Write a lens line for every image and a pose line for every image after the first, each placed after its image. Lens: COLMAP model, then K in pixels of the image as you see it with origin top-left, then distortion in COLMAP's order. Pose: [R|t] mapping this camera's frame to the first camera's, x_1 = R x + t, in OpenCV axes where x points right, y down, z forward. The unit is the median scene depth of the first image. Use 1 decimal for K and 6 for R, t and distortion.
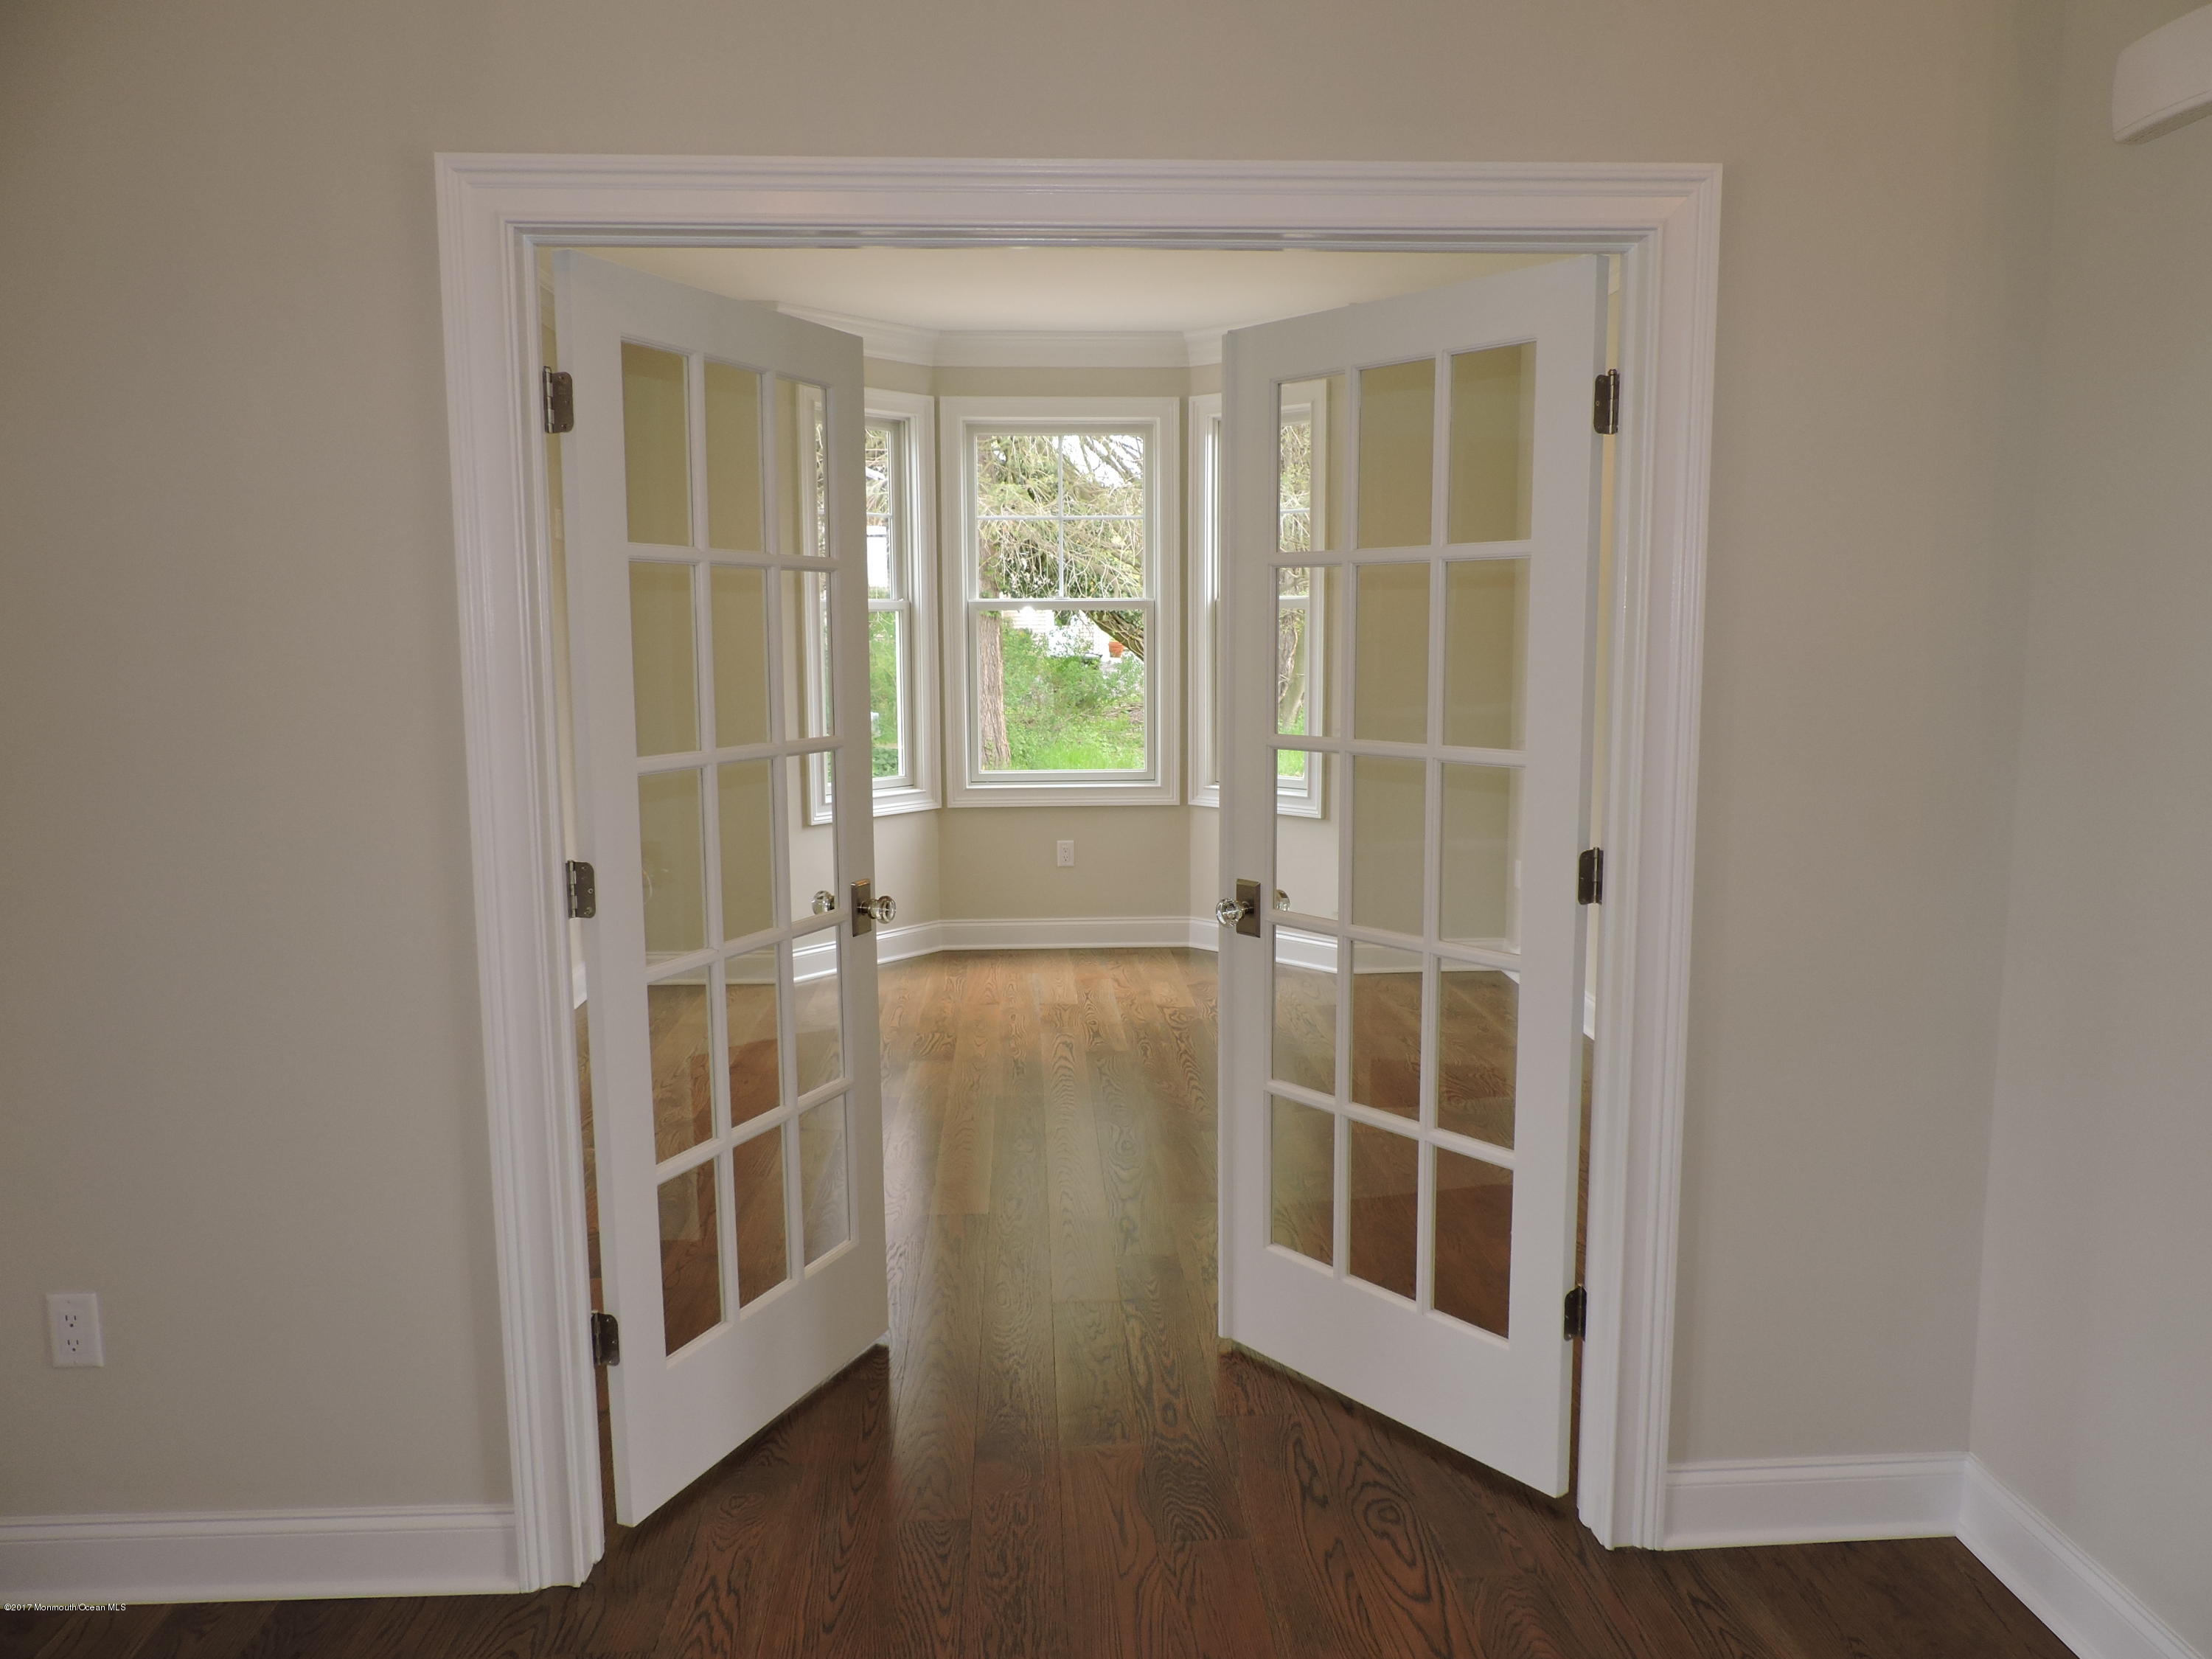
lens RADIAL K [[1592.2, 0, 1106.0], [0, 1592.2, 829.5], [0, 0, 1]] dist [-0.011385, 0.000764]
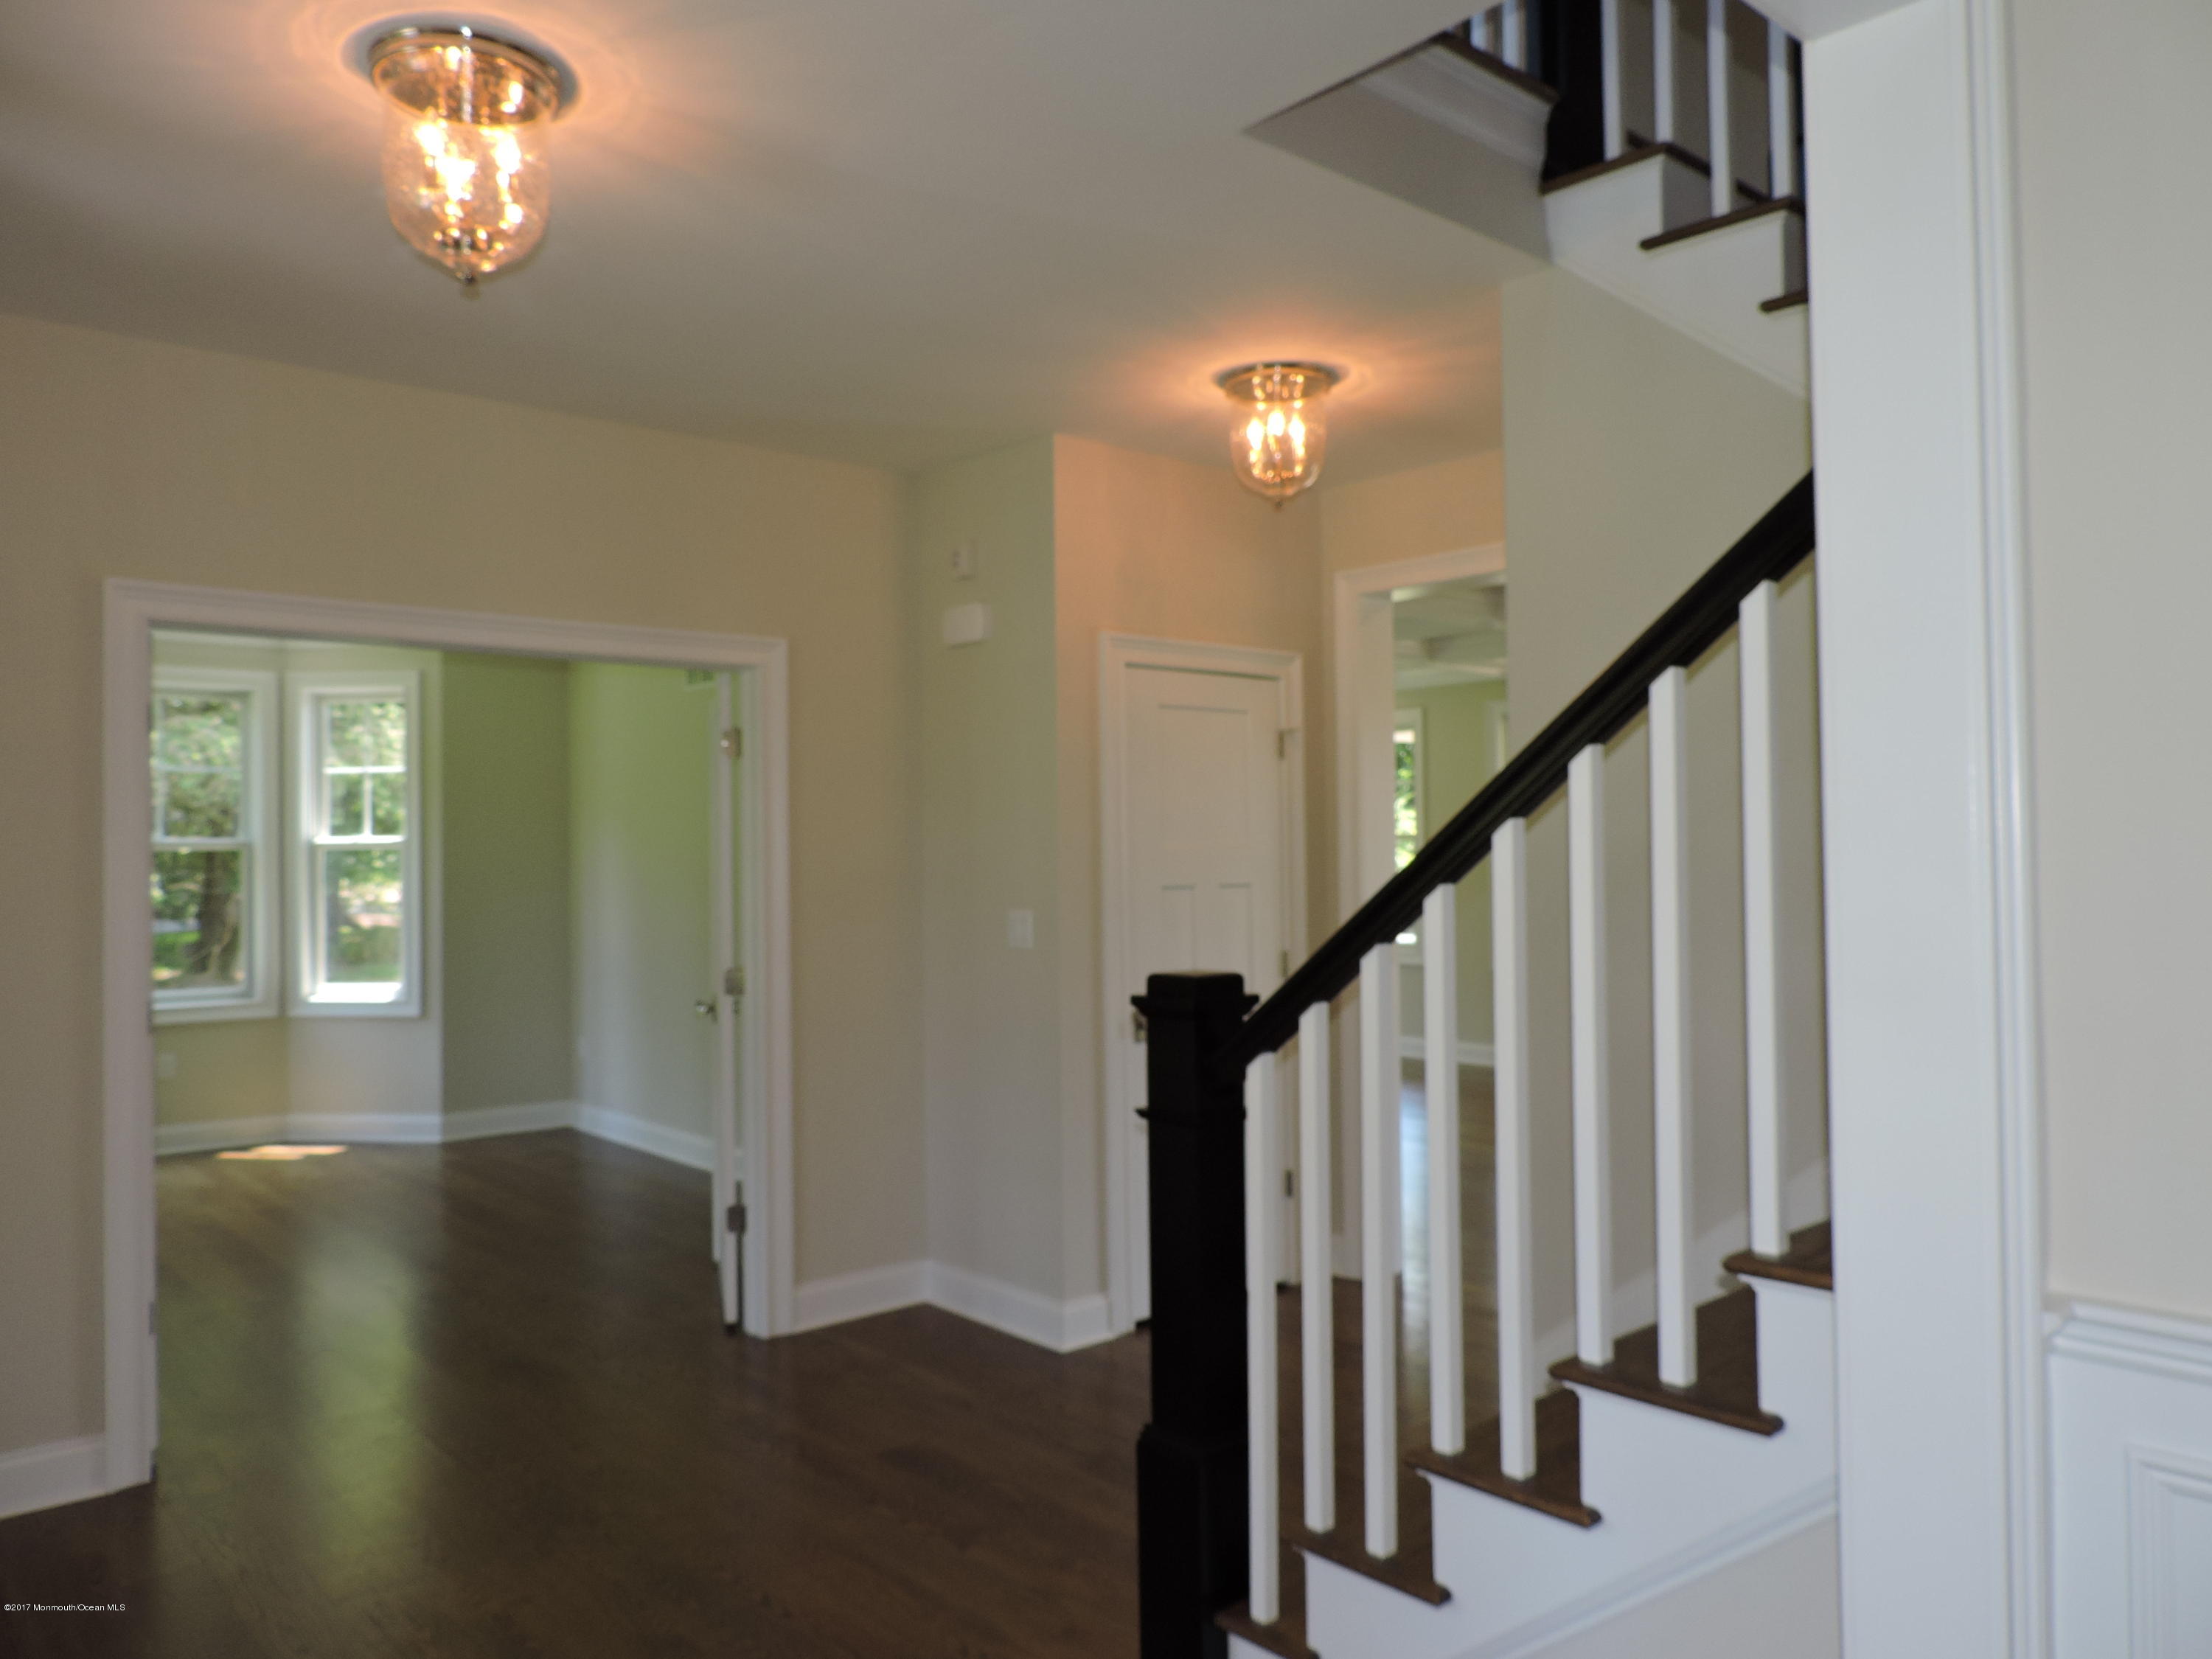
lens RADIAL K [[1592.2, 0, 1106.0], [0, 1592.2, 829.5], [0, 0, 1]] dist [-0.011385, 0.000764]
pose [[0.788479, 0.010359, 0.614975, -0.547141], [0.082966, 0.988929, -0.123032, 0.121665], [-0.609440, 0.148030, 0.778890, -0.827642]]
